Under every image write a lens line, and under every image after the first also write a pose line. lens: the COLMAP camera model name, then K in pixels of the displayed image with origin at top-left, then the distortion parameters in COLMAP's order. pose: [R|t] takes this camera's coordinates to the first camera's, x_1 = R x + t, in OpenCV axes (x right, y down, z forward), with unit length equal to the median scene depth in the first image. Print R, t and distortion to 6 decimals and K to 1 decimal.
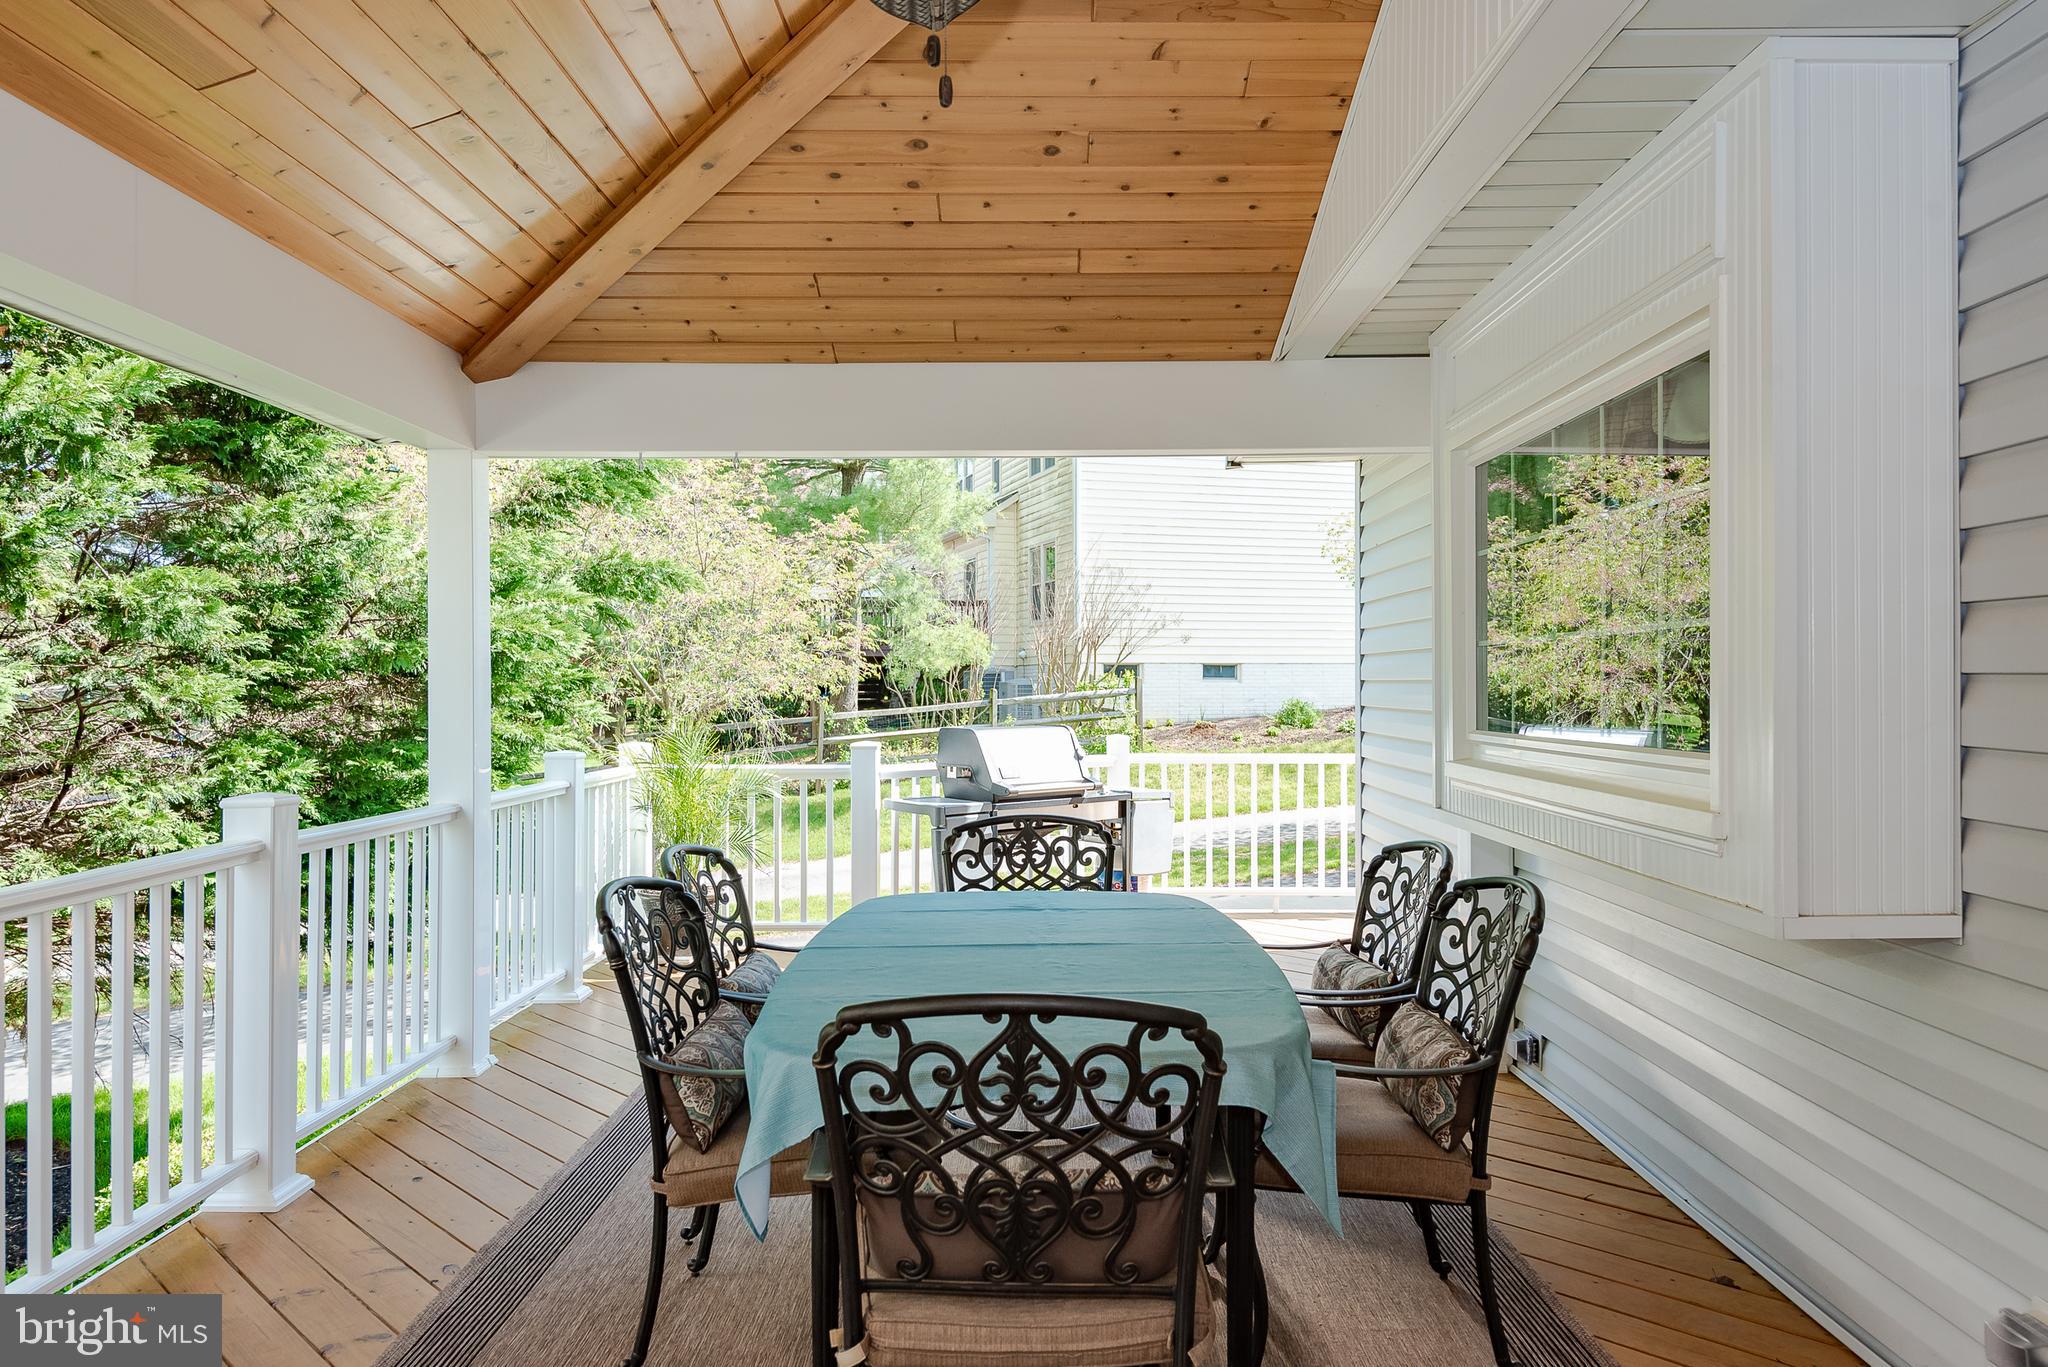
lens RADIAL K [[1424.9, 0, 1029.8], [0, 1424.9, 691.5], [0, 0, 1]] dist [-0.010074, -0.001215]
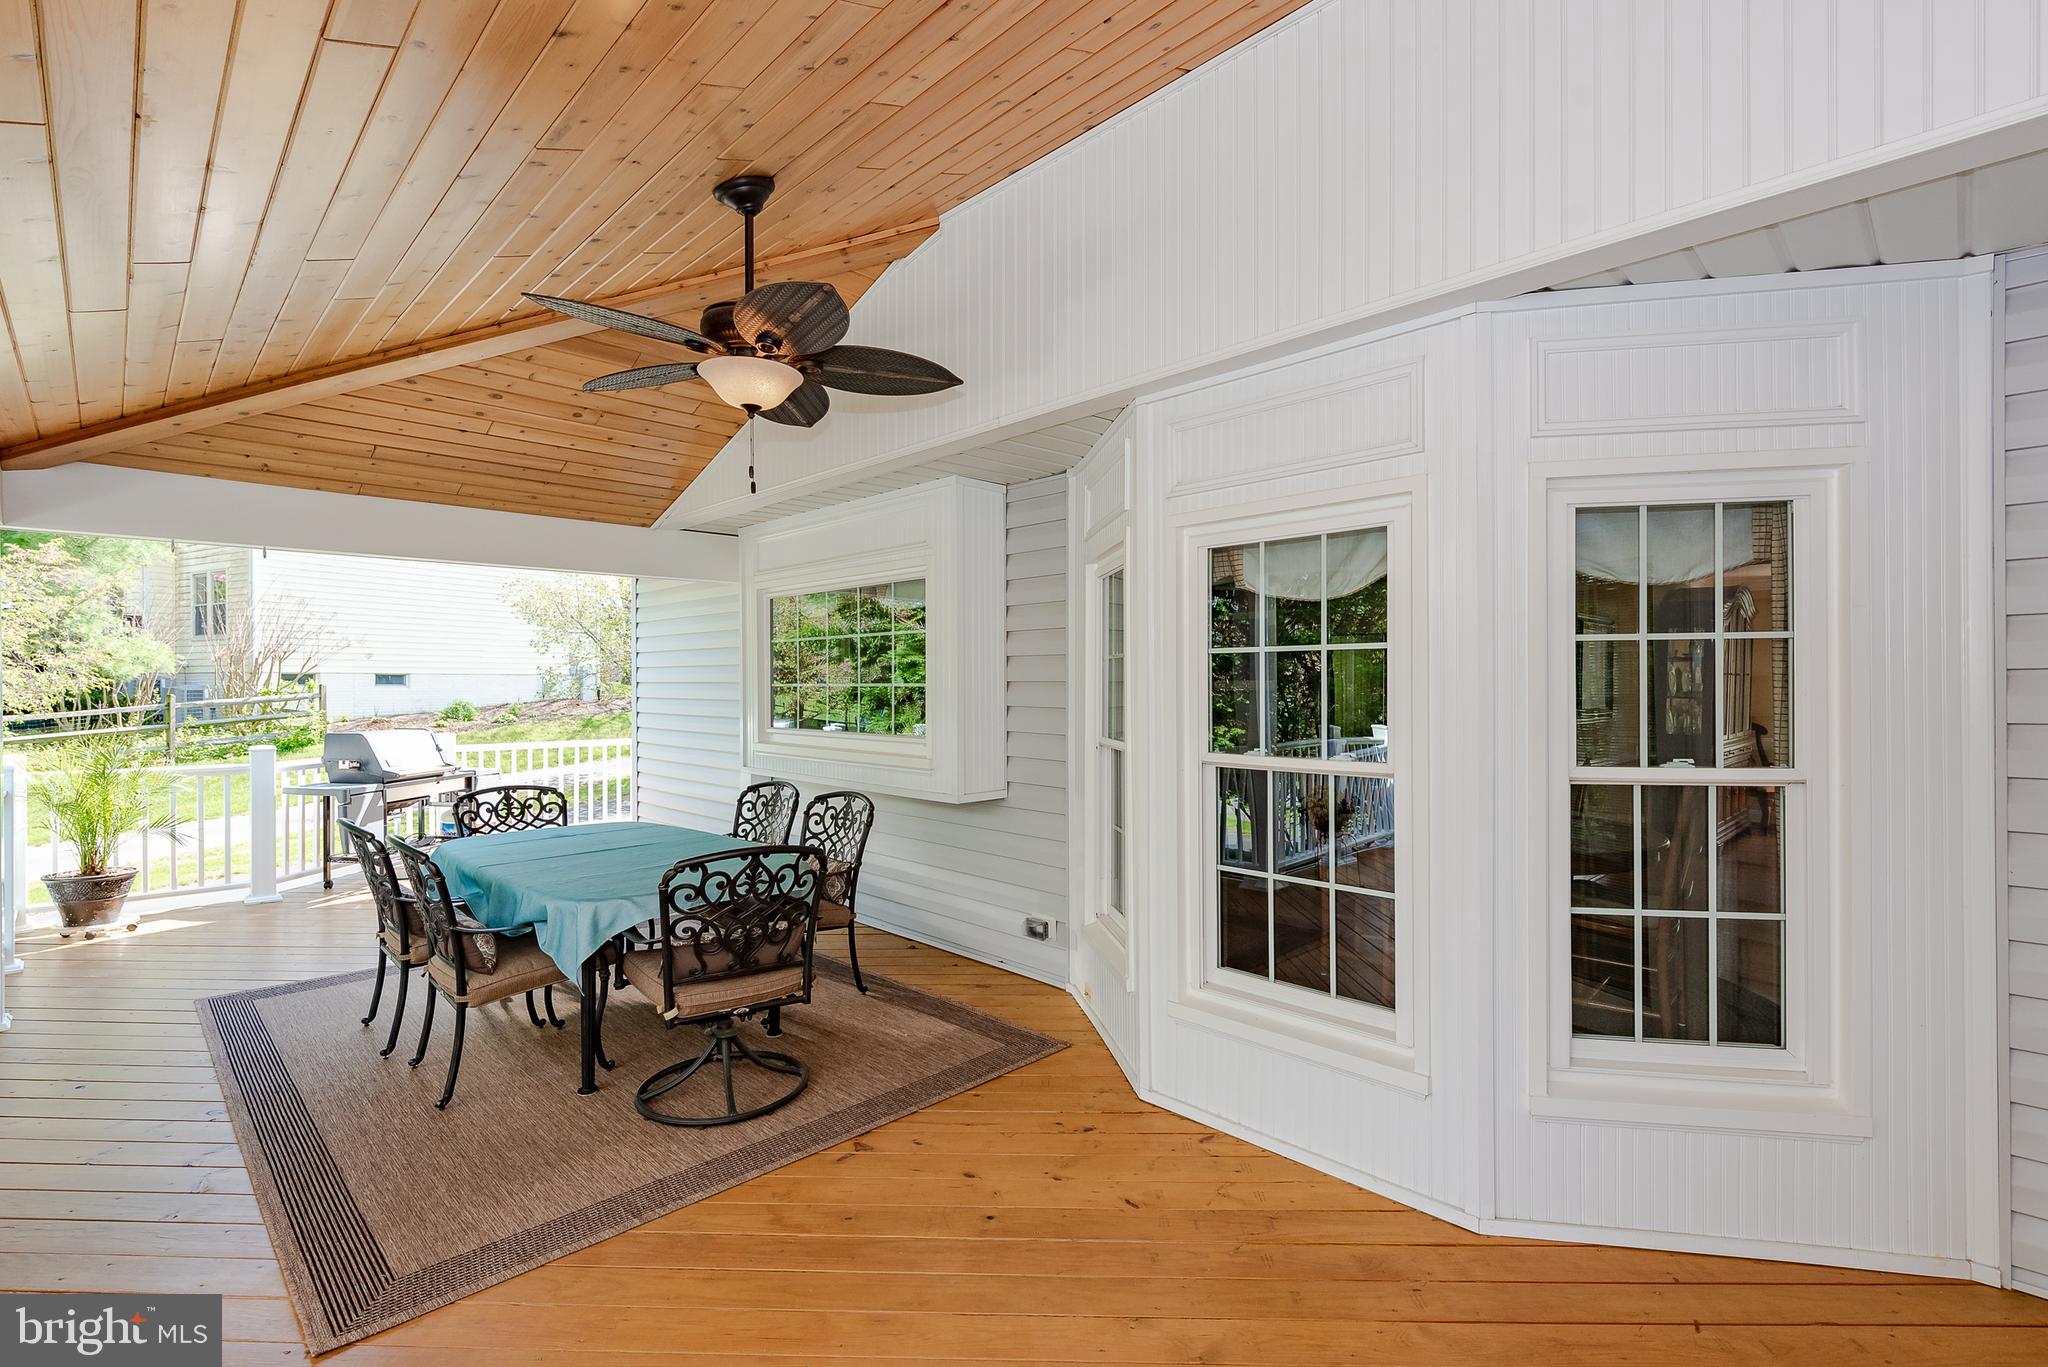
lens RADIAL K [[924.9, 0, 1026.1], [0, 924.9, 683.5], [0, 0, 1]] dist [-0.004270, -0.002093]
pose [[0.721494, 0.000927, 0.692420, -0.314253], [0.004557, 0.999971, -0.006087, -0.023683], [-0.692406, 0.007548, 0.721469, -0.197723]]
